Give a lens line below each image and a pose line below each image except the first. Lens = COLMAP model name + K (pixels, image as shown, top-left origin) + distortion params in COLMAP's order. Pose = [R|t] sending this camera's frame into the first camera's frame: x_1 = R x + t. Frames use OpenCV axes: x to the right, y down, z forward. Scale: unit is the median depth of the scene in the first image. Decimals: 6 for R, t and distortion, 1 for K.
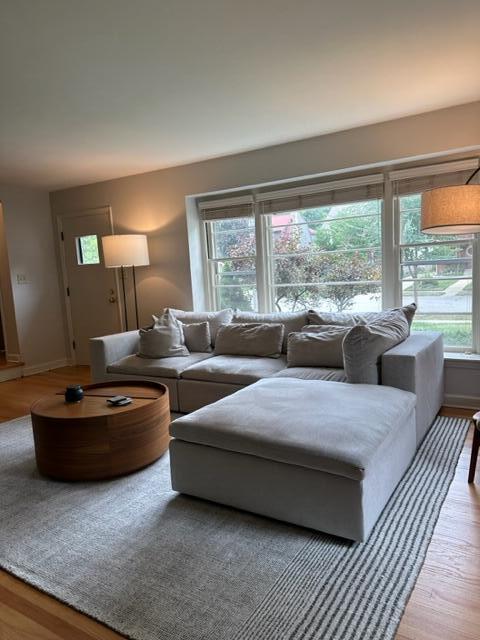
lens RADIAL K [[456.9, 0, 236.9], [0, 456.9, 320.5], [0, 0, 1]] dist [0.067738, -0.030463]
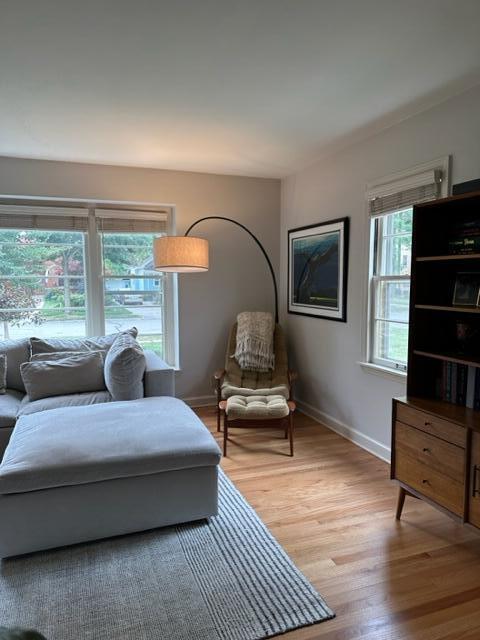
lens RADIAL K [[456.9, 0, 237.3], [0, 456.9, 321.1], [0, 0, 1]] dist [0.067738, -0.030463]
pose [[0.629025, -0.021762, 0.777081, -0.302442], [0.062188, 0.997813, -0.022396, -0.008934], [-0.774894, 0.062413, 0.629003, 0.060717]]
